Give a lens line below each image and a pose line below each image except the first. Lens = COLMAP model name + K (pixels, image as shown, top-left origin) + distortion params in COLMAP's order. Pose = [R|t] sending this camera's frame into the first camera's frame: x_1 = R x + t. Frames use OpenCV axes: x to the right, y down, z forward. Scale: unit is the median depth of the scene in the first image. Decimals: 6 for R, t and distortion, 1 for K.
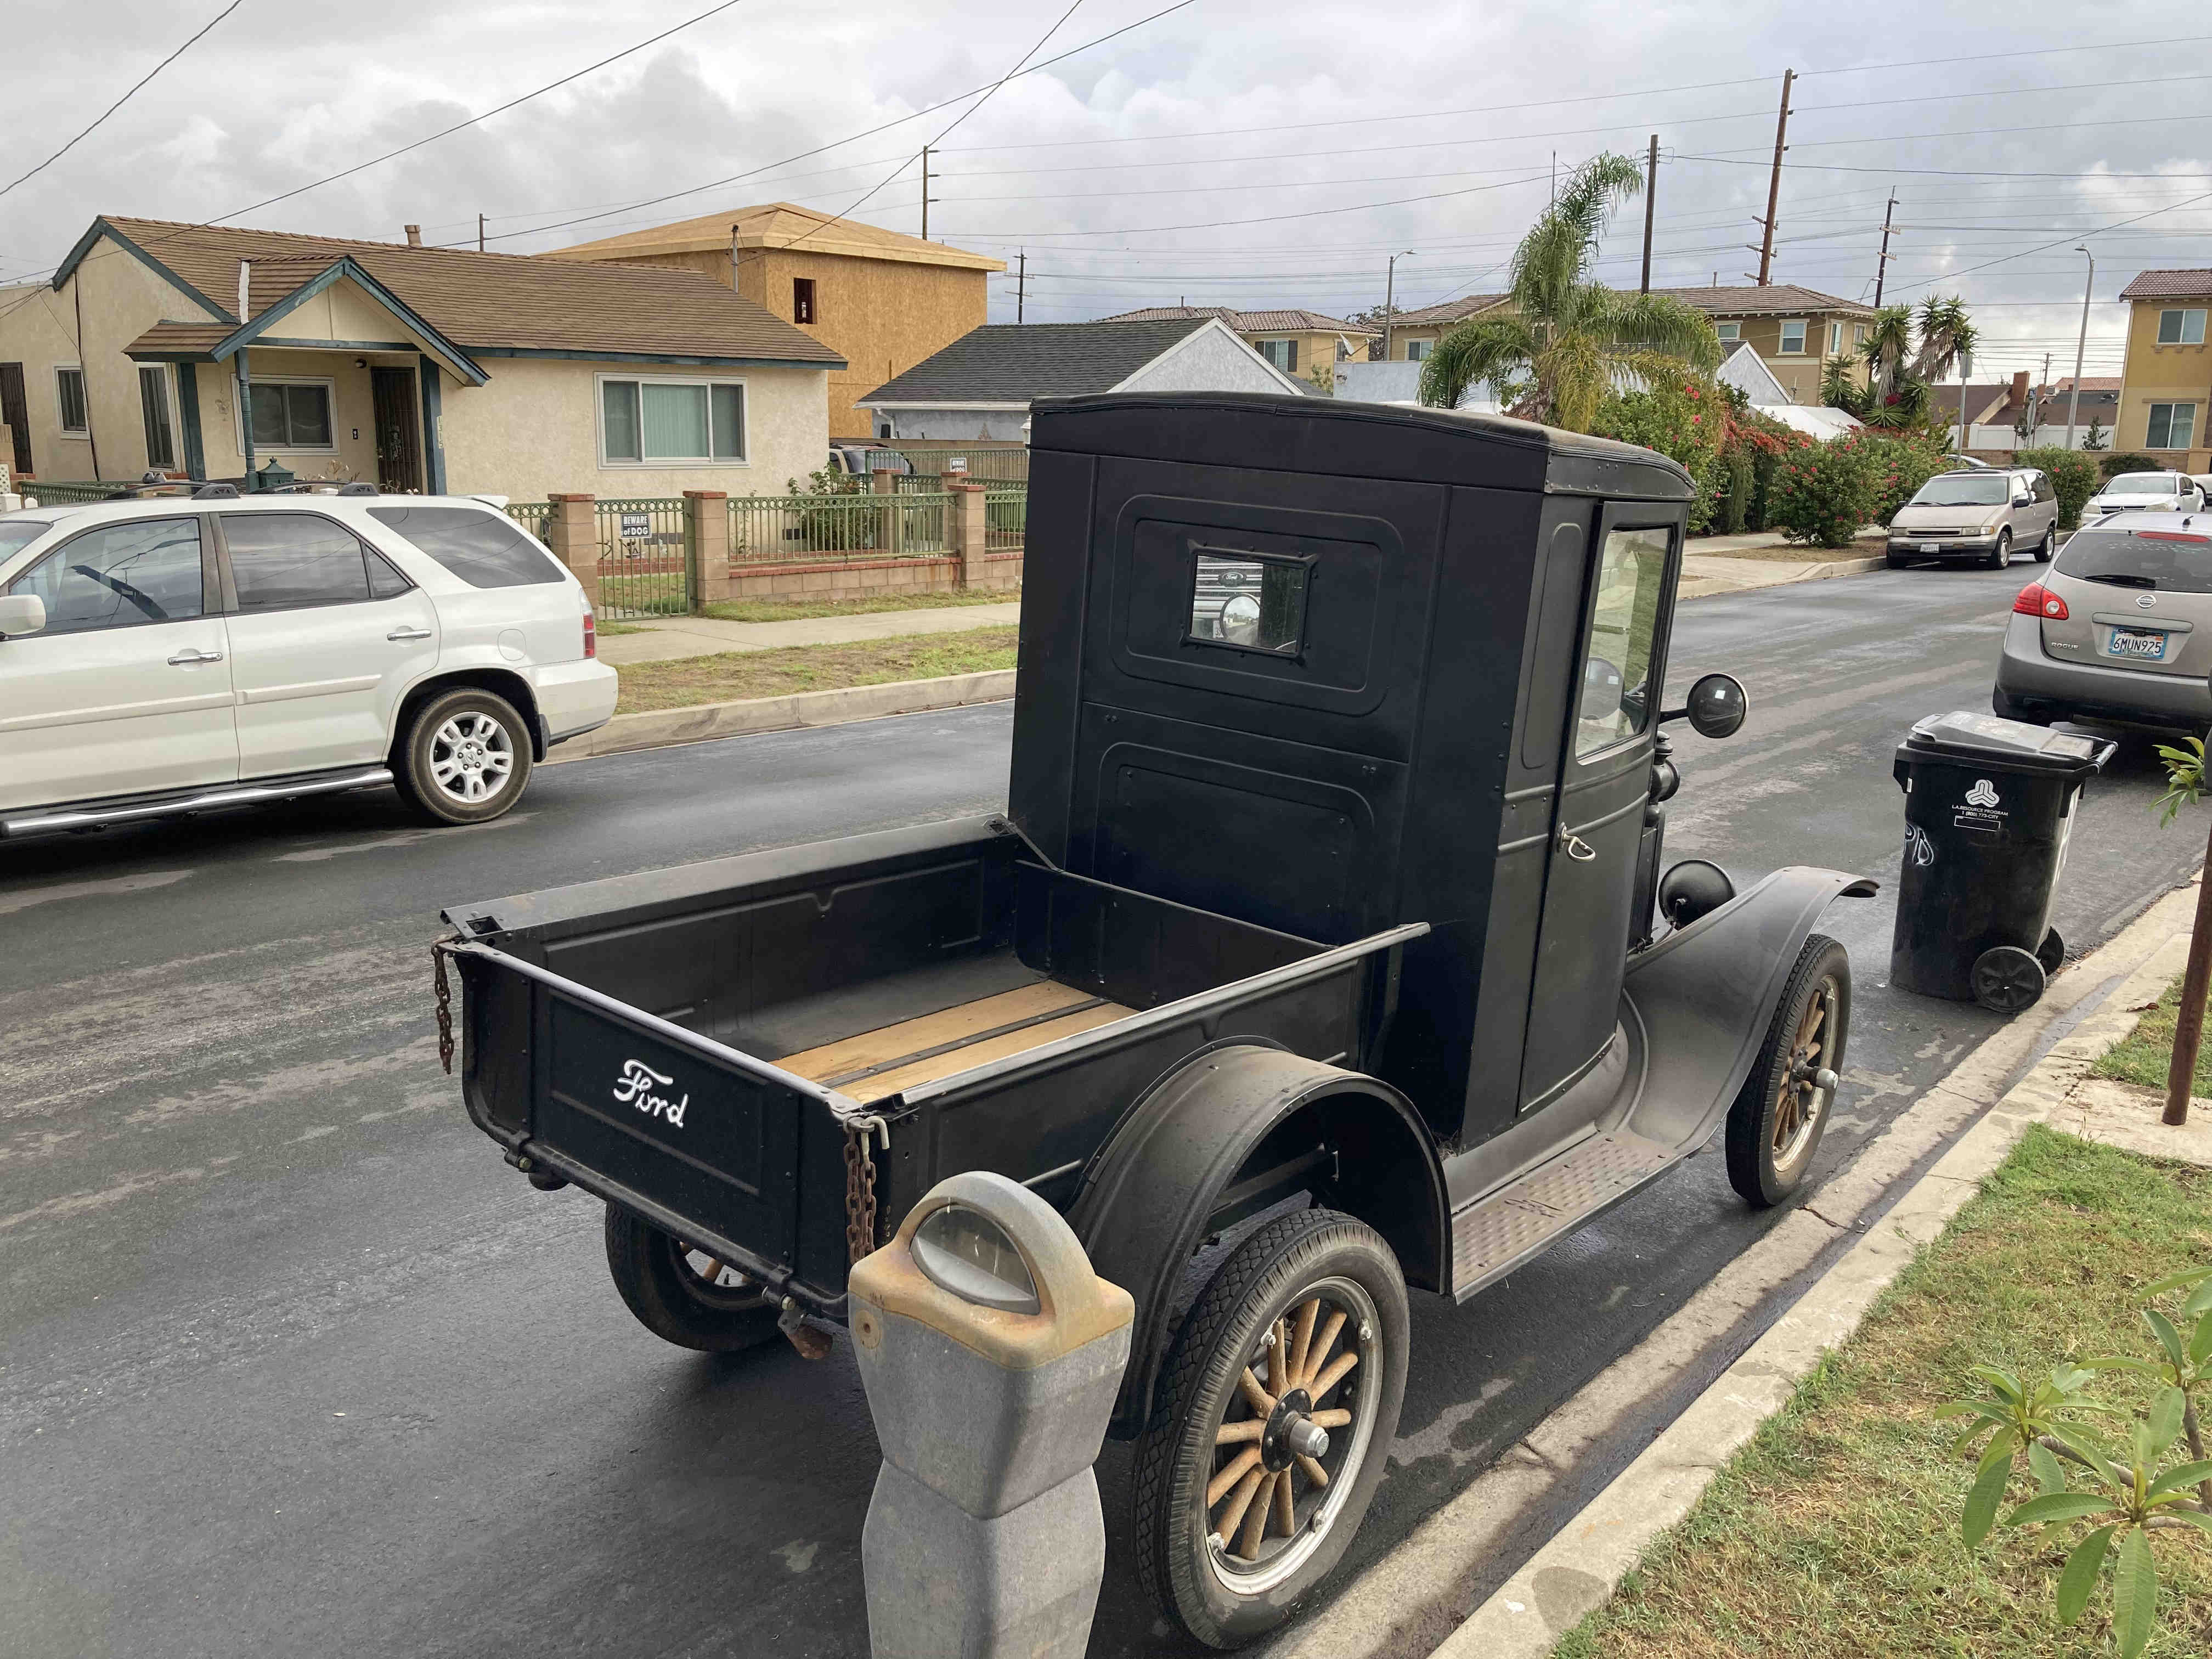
lens RADIAL K [[1835.2, 0, 1114.7], [0, 1835.2, 847.2], [0, 0, 1]] dist [-0.019481, -0.009166]
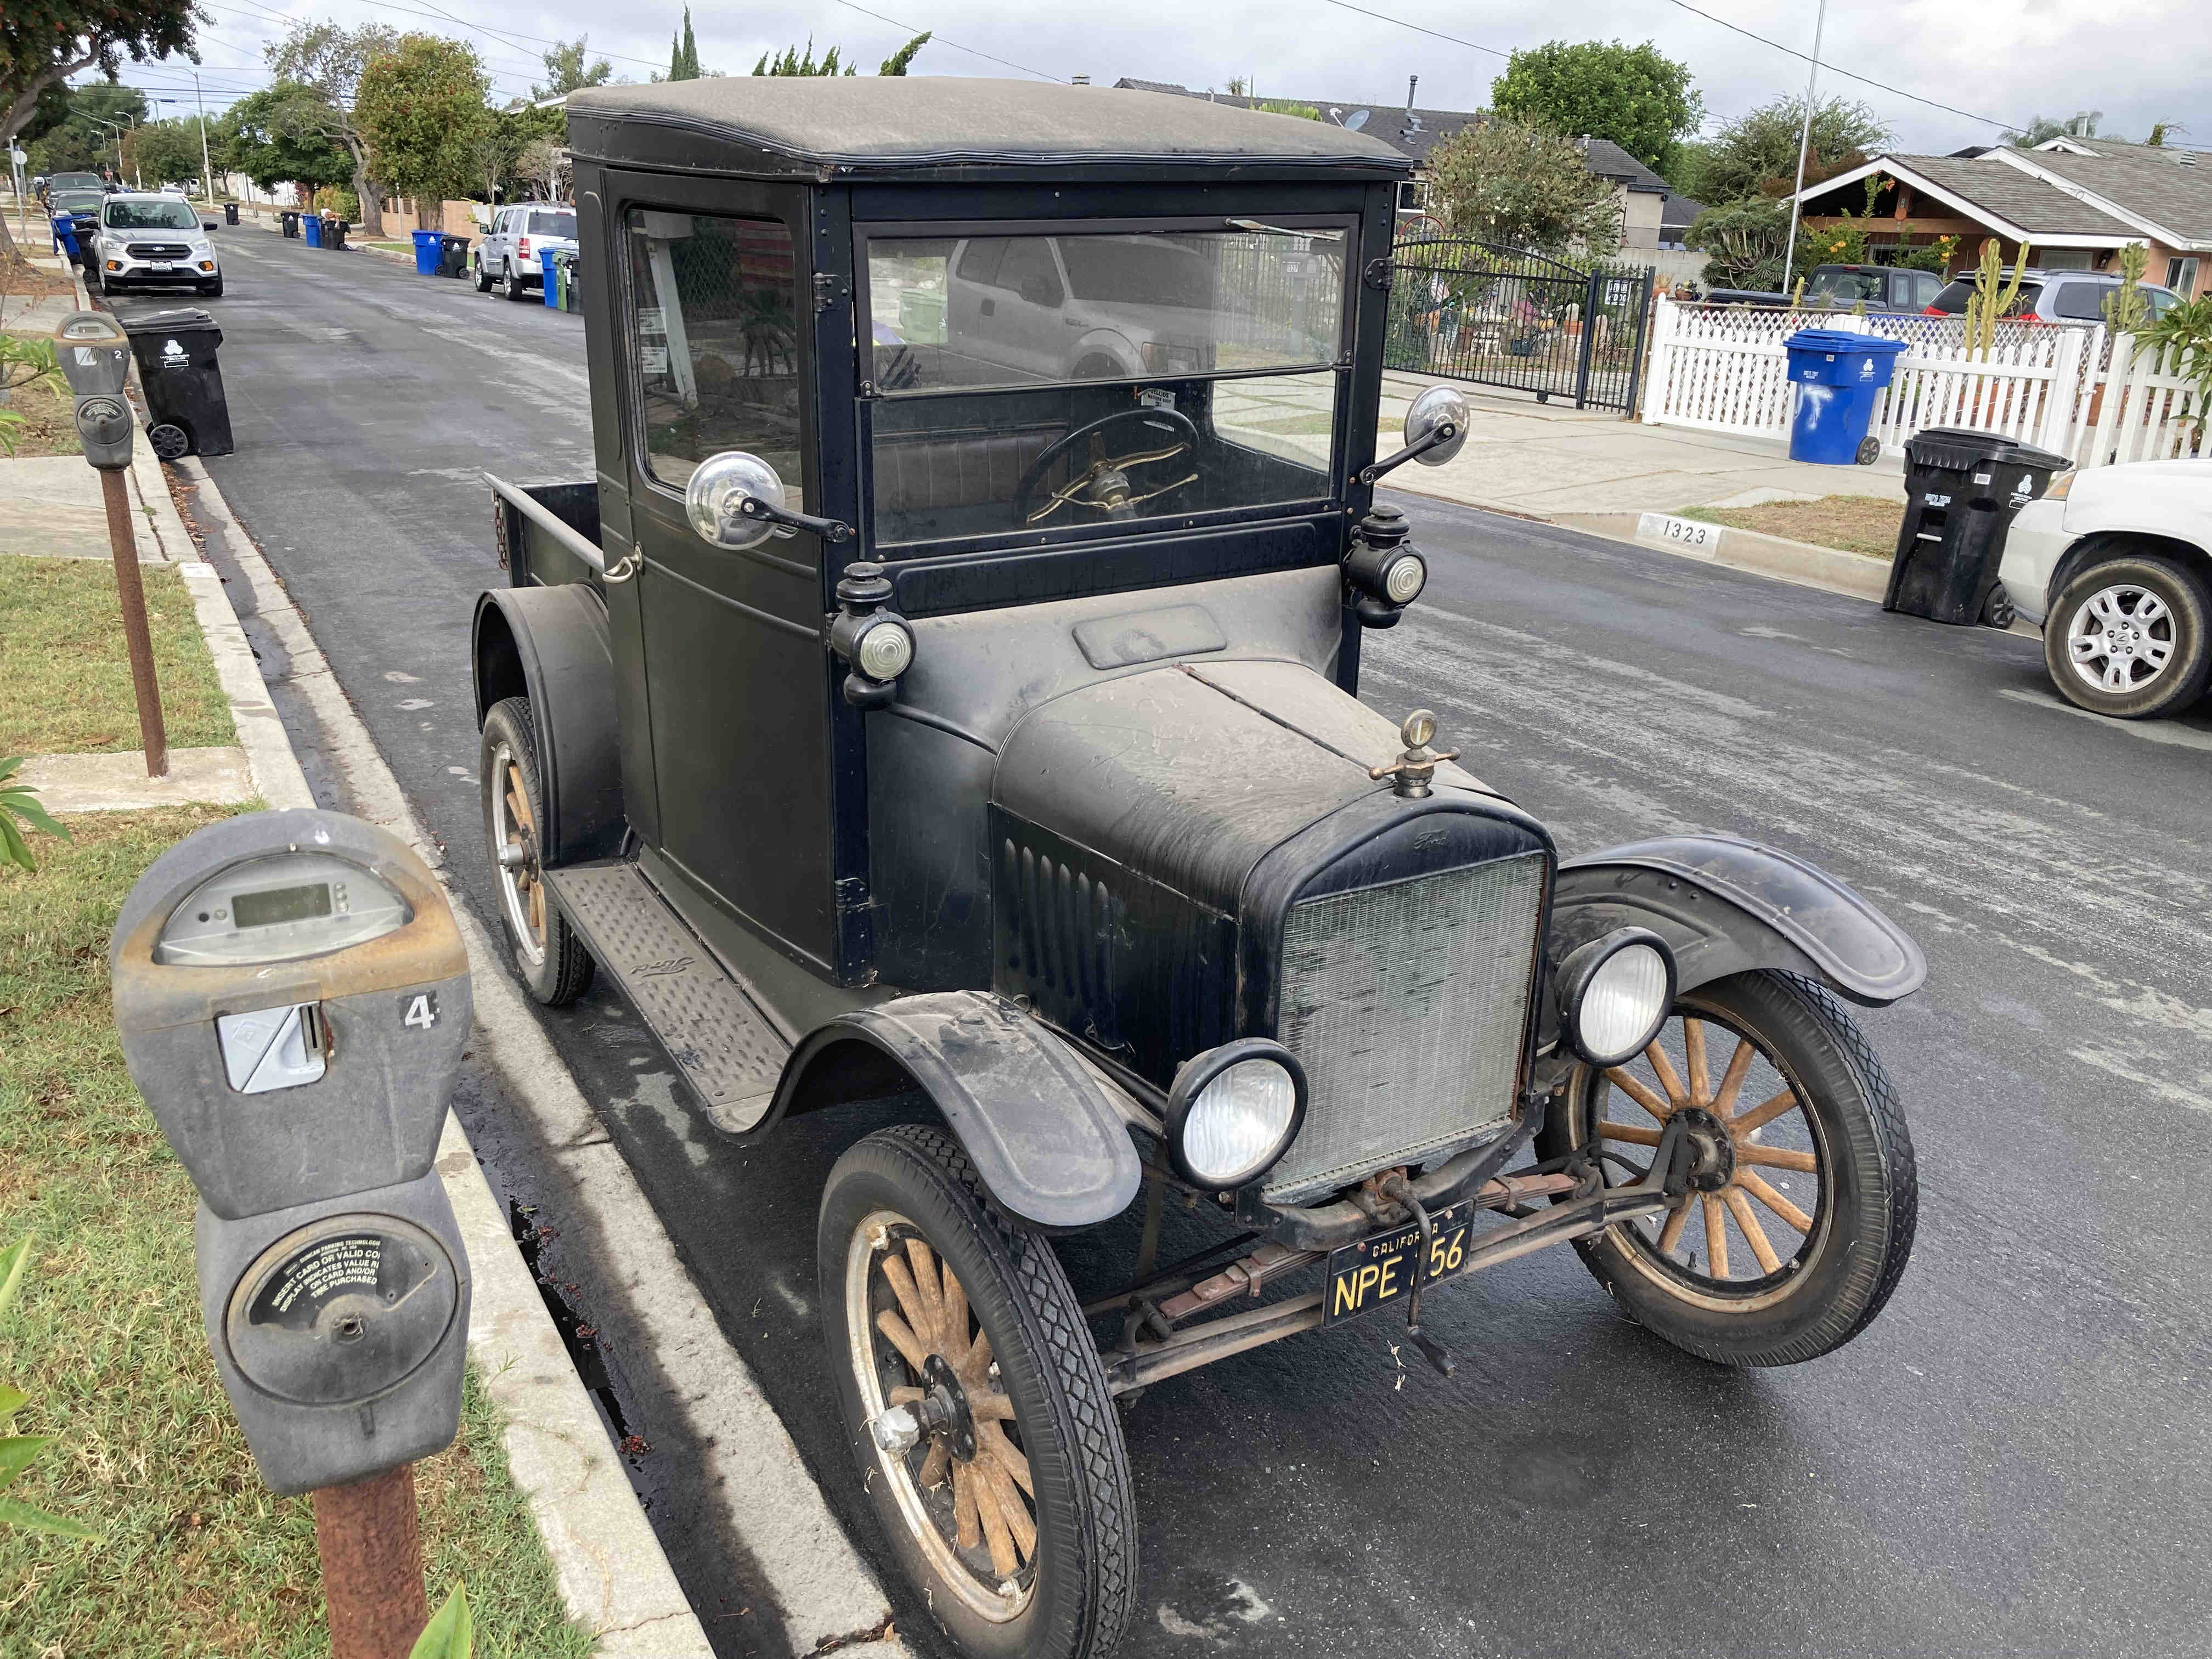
lens RADIAL K [[1835.2, 0, 1114.7], [0, 1835.2, 847.2], [0, 0, 1]] dist [-0.019481, -0.009166]
pose [[-0.357219, 0.266277, -0.895260, 0.511721], [-0.252077, 0.895450, 0.366915, -0.136015], [0.899362, 0.356744, -0.252749, 0.752239]]
